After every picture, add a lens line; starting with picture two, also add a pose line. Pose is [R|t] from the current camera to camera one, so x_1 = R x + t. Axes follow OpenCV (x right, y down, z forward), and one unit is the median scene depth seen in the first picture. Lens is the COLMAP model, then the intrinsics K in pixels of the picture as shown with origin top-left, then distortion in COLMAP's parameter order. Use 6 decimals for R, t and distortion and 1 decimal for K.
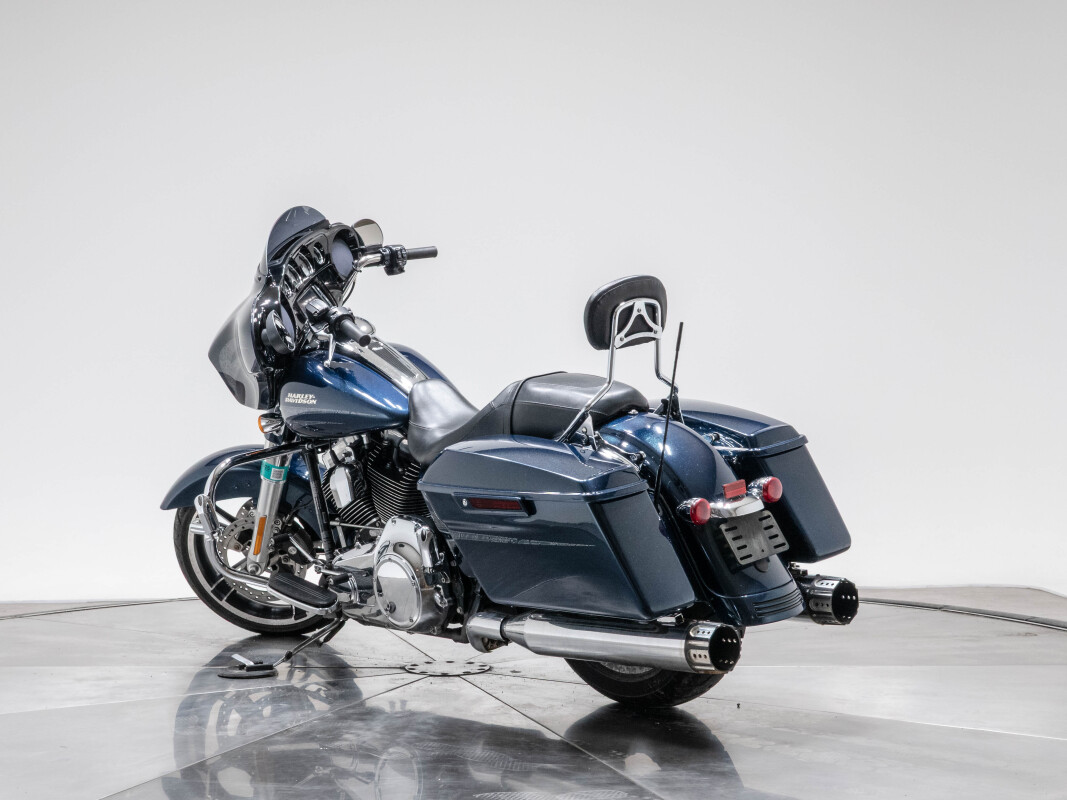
lens RADIAL K [[1631.4, 0, 617.3], [0, 1631.4, 401.0], [0, 0, 1]] dist [-0.033740, -0.048153]
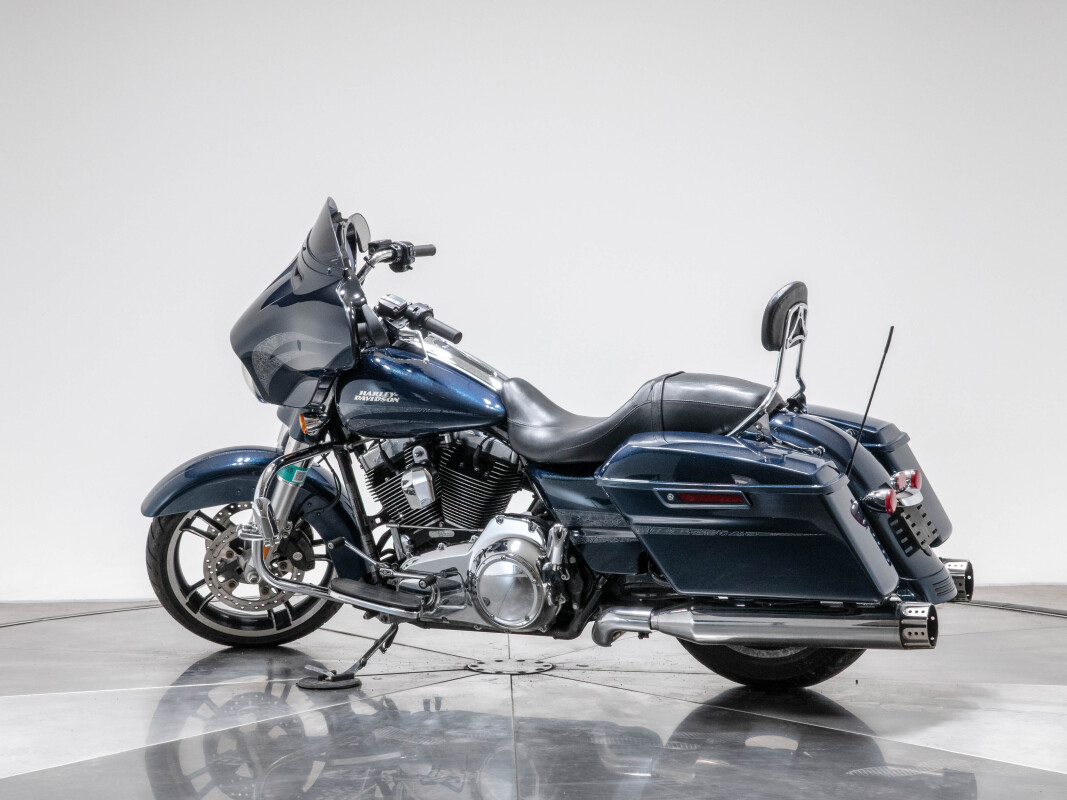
lens RADIAL K [[1631.4, 0, 617.3], [0, 1631.4, 401.0], [0, 0, 1]] dist [-0.033740, -0.048153]
pose [[0.933605, 0.005395, 0.358263, -0.461168], [-0.003241, 0.999973, -0.006612, 0.007990], [-0.358289, 0.005012, 0.933597, 0.048983]]
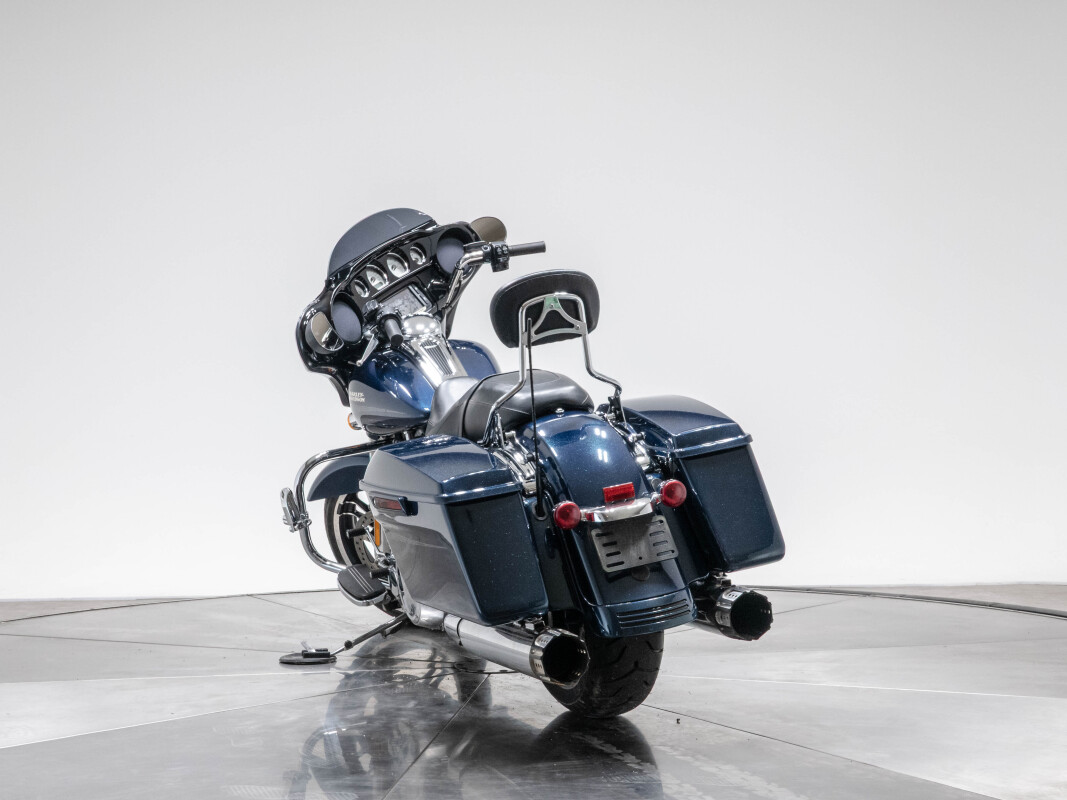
lens RADIAL K [[1631.4, 0, 617.3], [0, 1631.4, 401.0], [0, 0, 1]] dist [-0.033740, -0.048153]
pose [[0.919814, -0.005748, -0.392312, 0.415224], [0.011329, 0.999865, 0.011912, -0.009943], [0.392190, -0.015402, 0.919755, 0.115525]]
